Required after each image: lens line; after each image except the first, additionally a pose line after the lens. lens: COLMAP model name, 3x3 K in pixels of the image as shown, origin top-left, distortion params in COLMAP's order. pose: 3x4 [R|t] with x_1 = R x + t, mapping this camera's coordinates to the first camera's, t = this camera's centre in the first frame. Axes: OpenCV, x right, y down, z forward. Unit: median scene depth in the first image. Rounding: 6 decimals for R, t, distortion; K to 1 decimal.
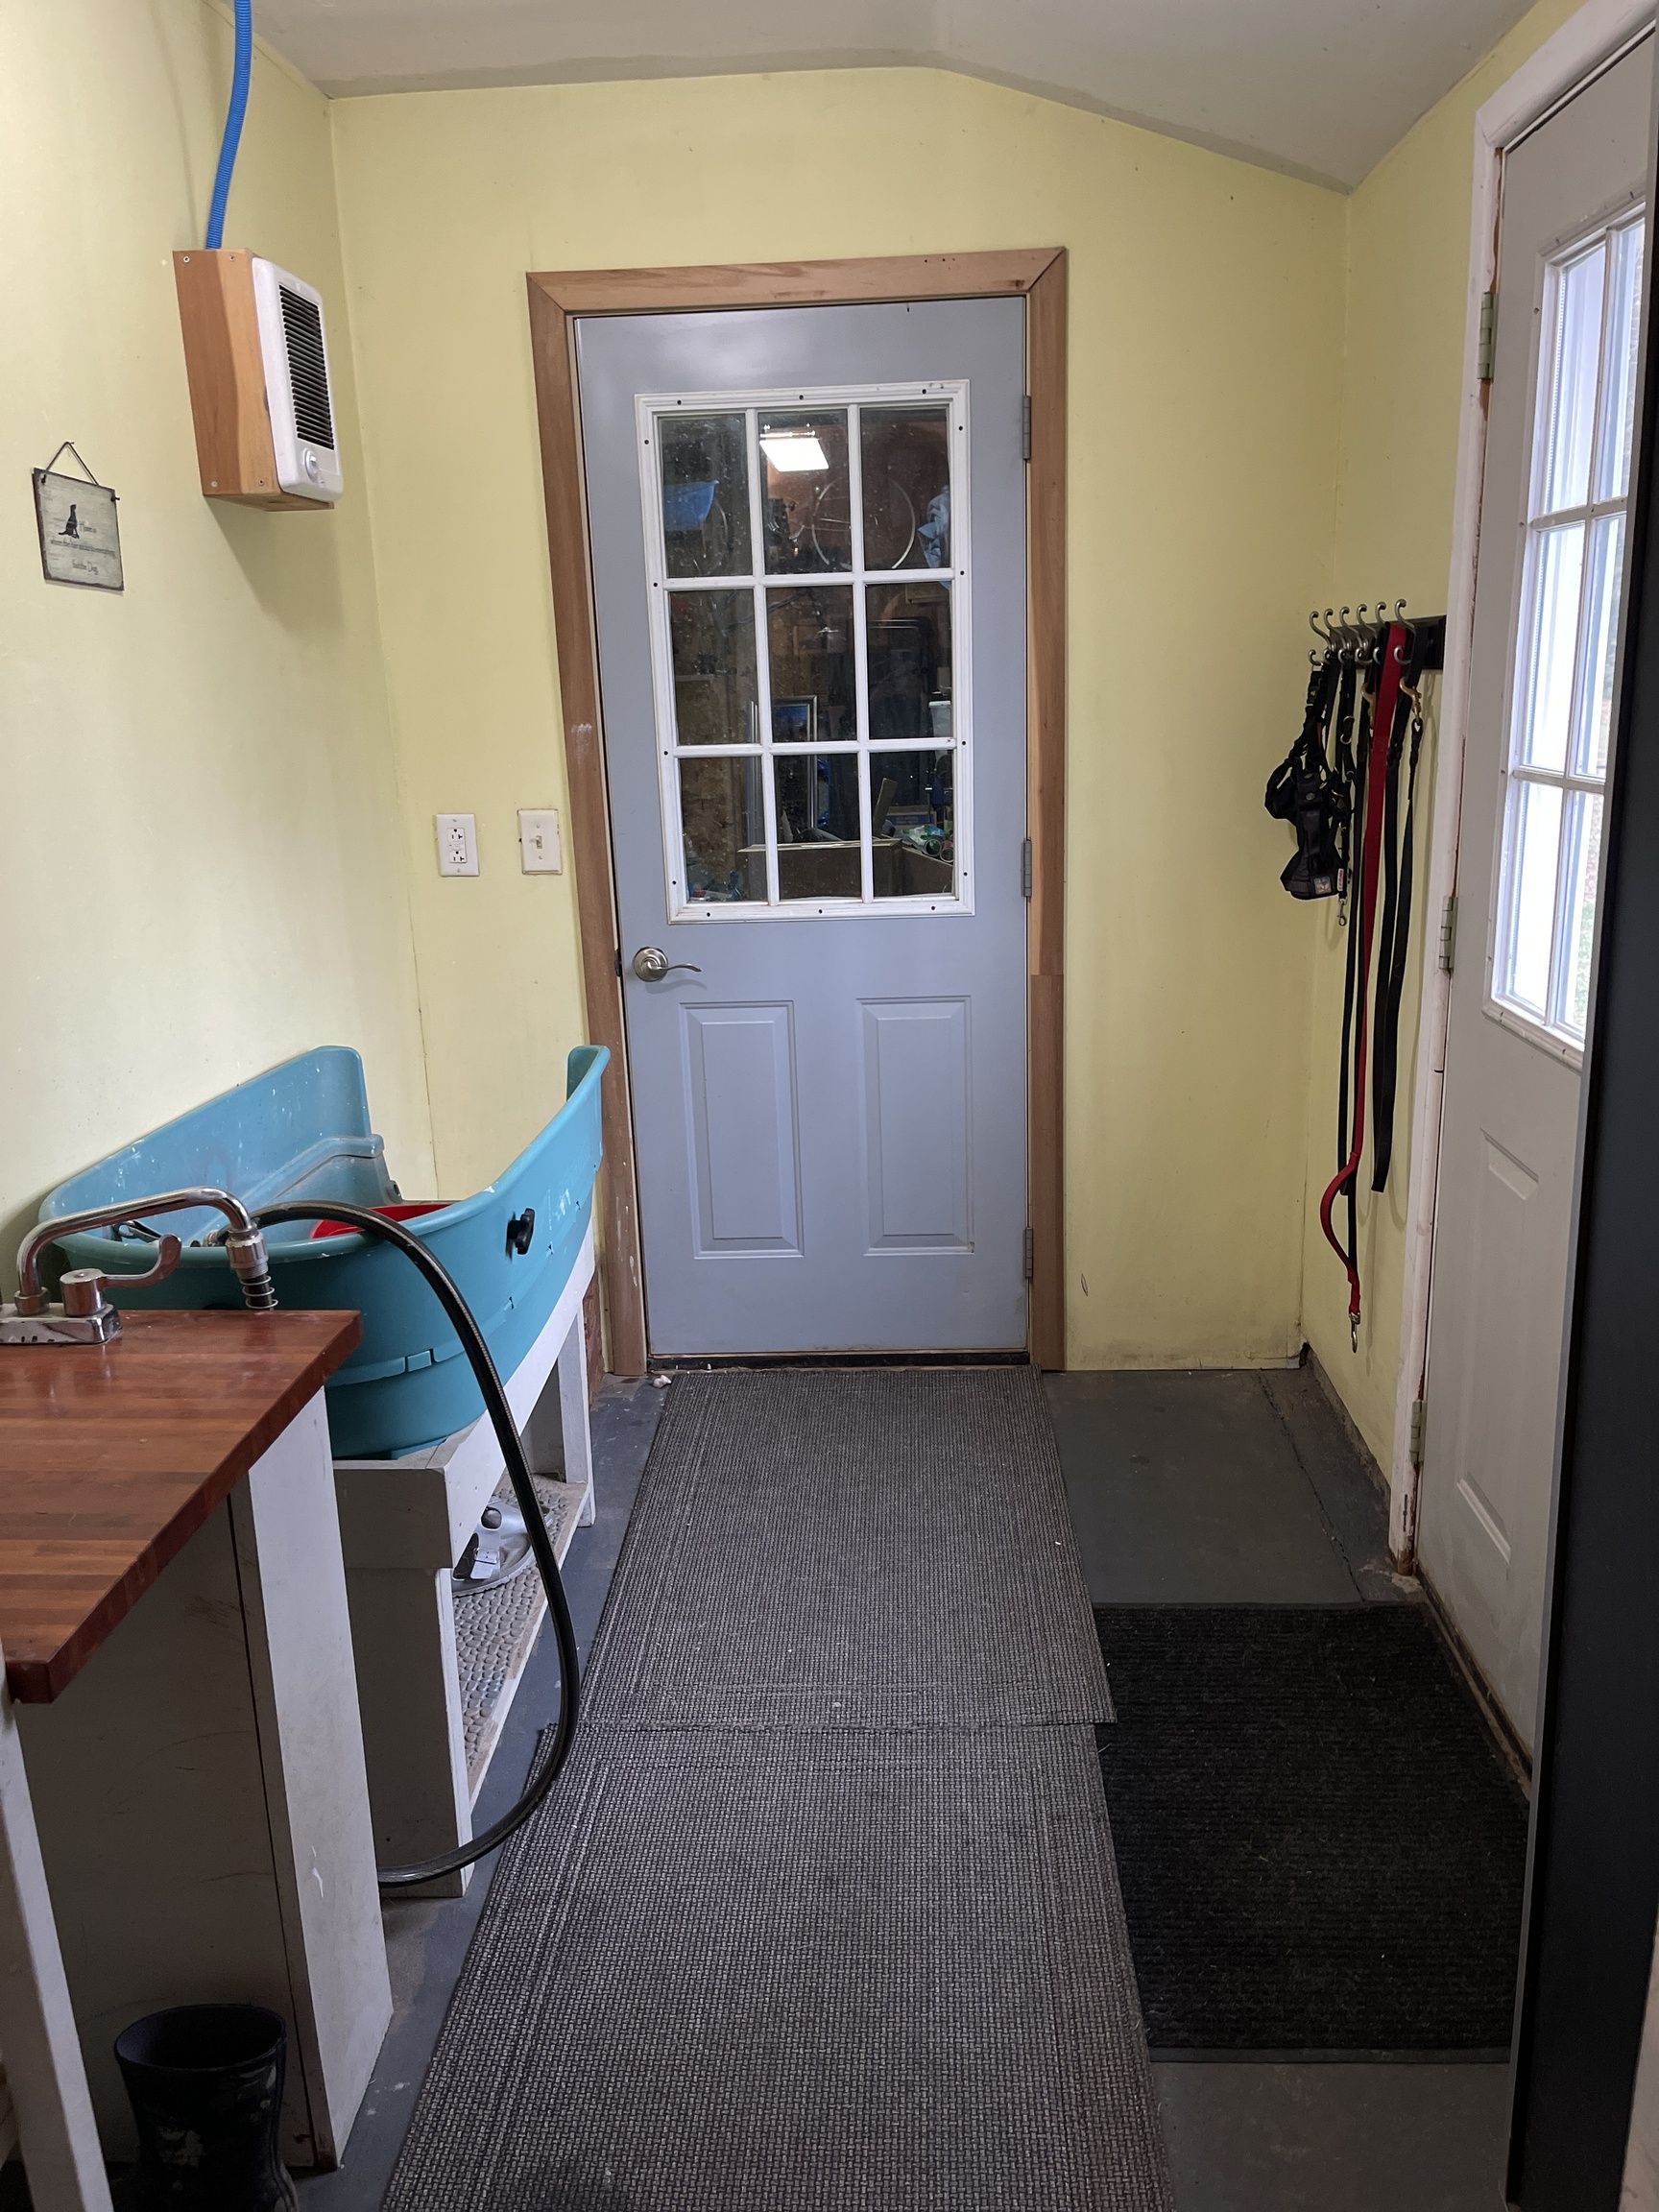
lens RADIAL K [[1663.1, 0, 830.7], [0, 1663.1, 1110.2], [0, 0, 1]] dist [-0.000983, -0.000776]
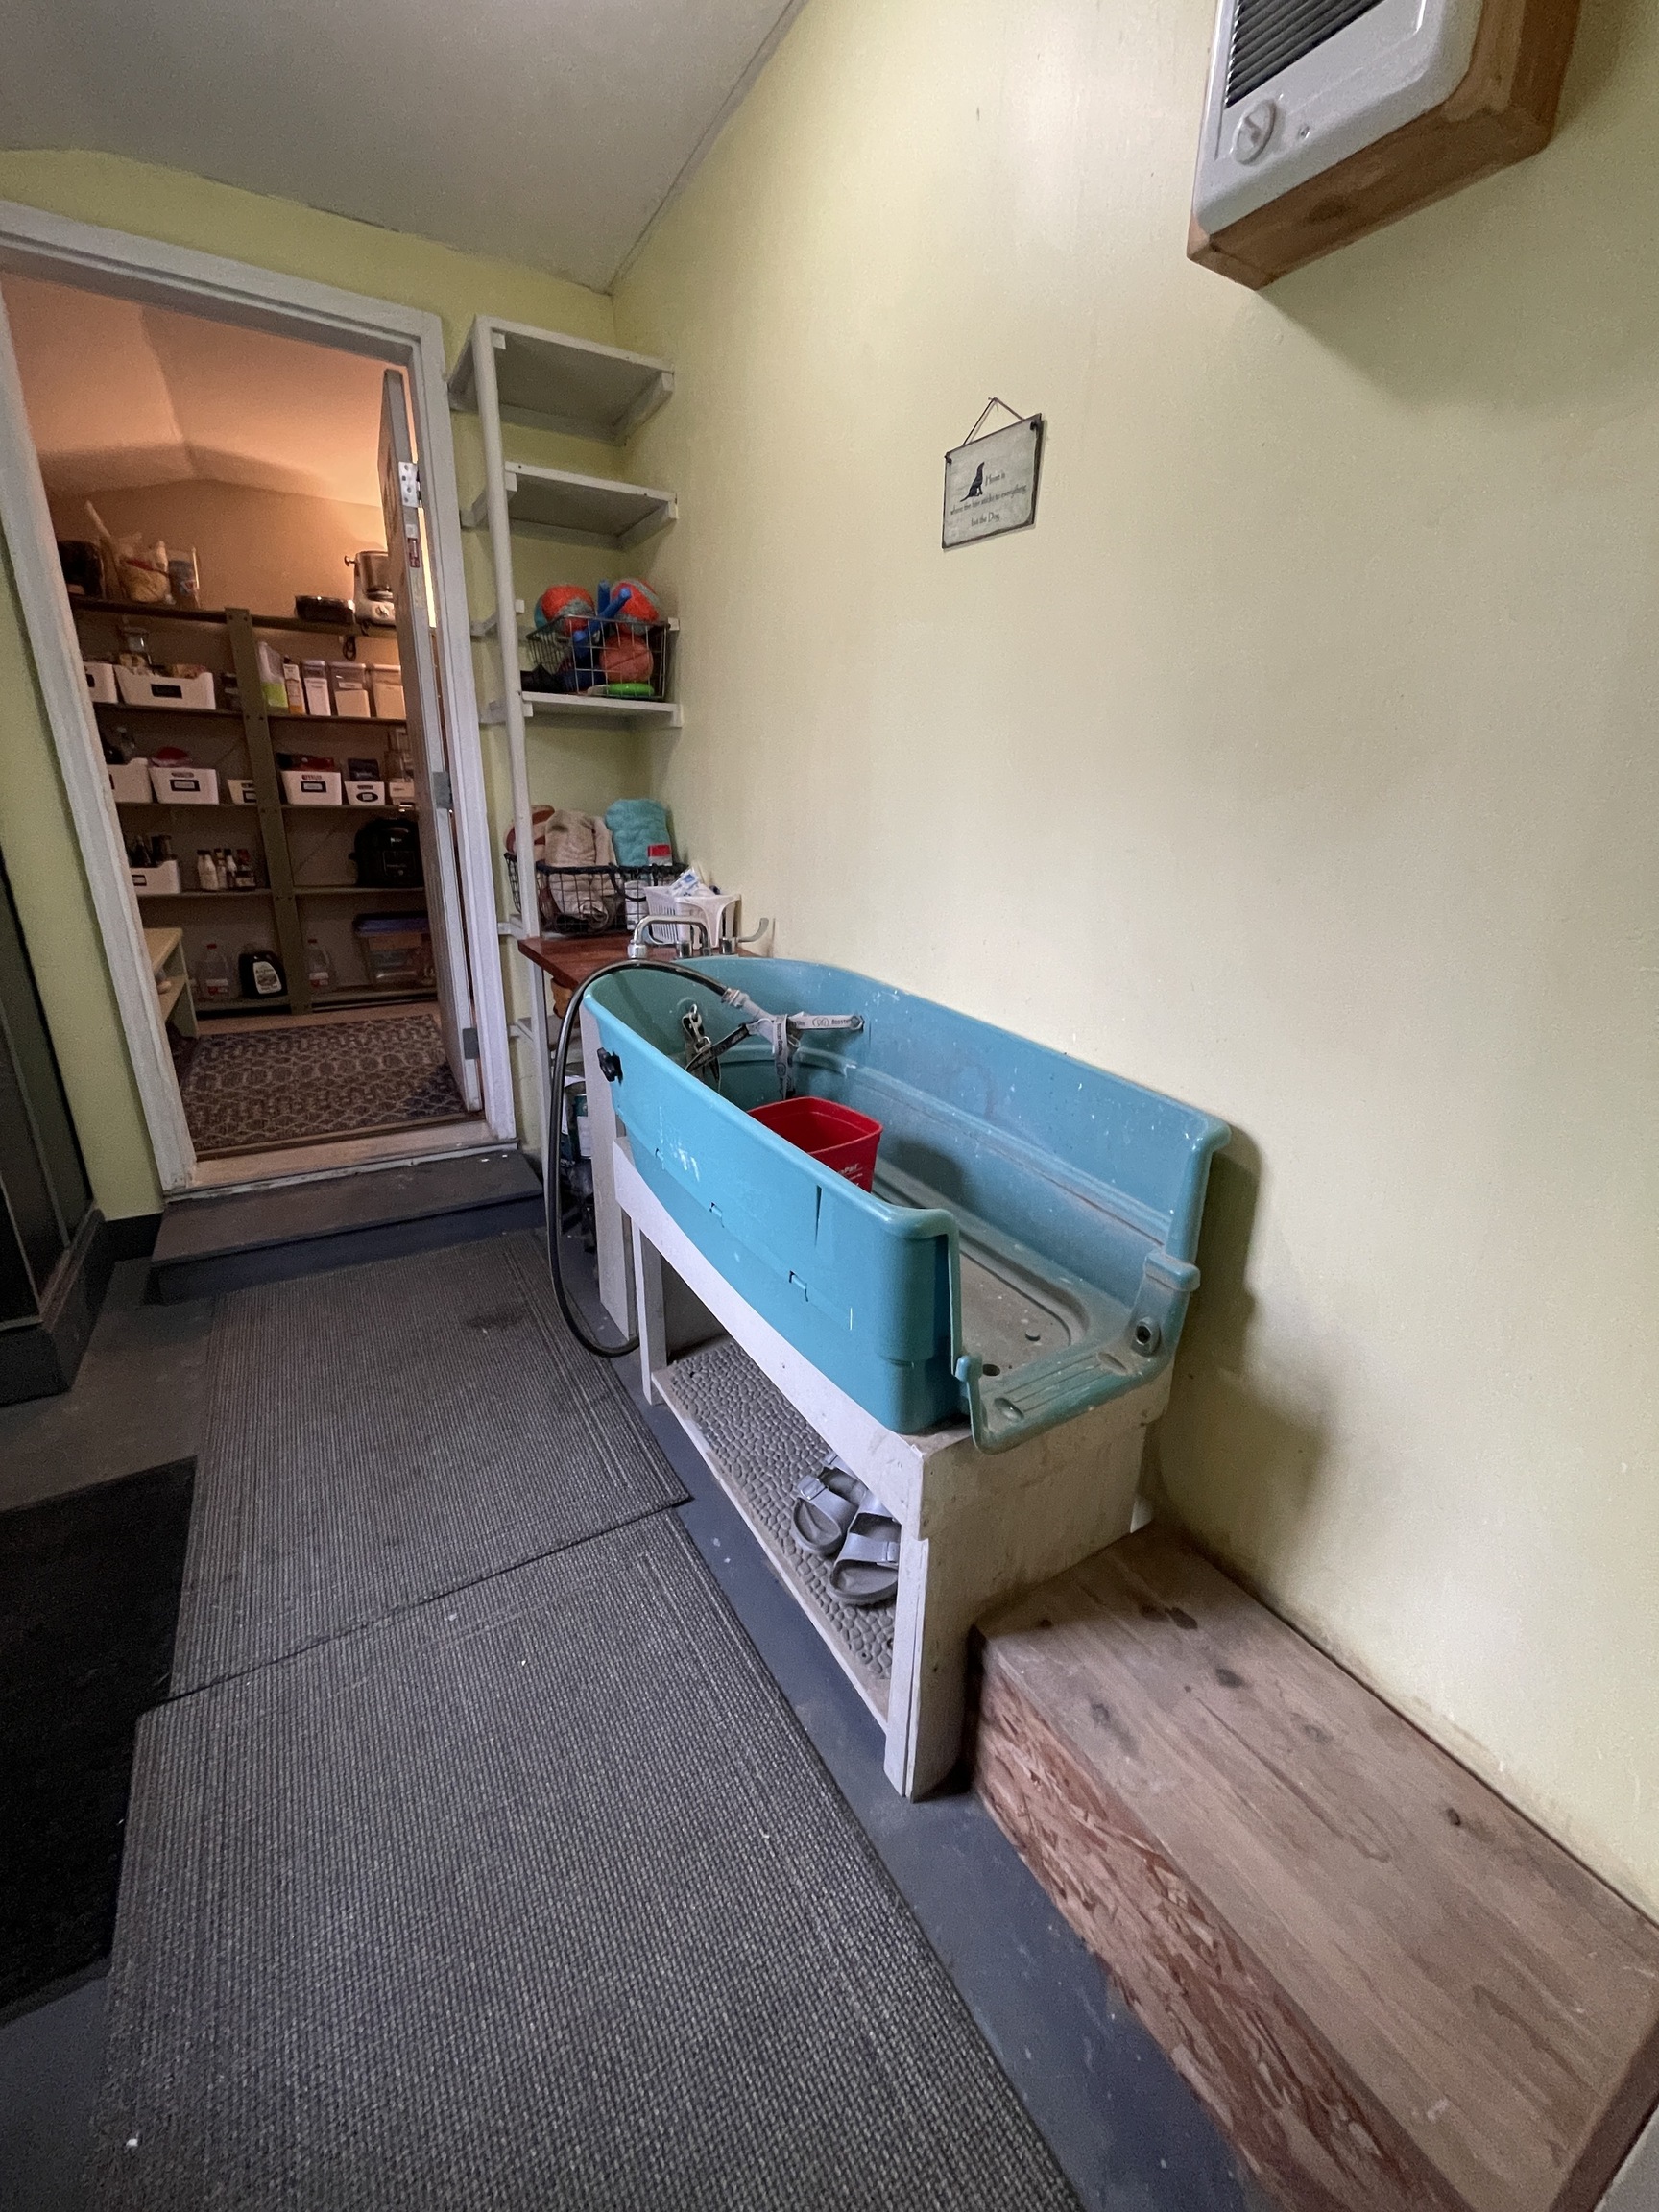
lens RADIAL K [[893.8, 0, 833.7], [0, 893.8, 1105.5], [0, 0, 1]] dist [0.001338, 0.000232]
pose [[-0.837095, 0.188048, -0.513722, 0.038211], [-0.137018, 0.837061, 0.529674, -0.302750], [0.529621, 0.513777, -0.674933, 1.588421]]
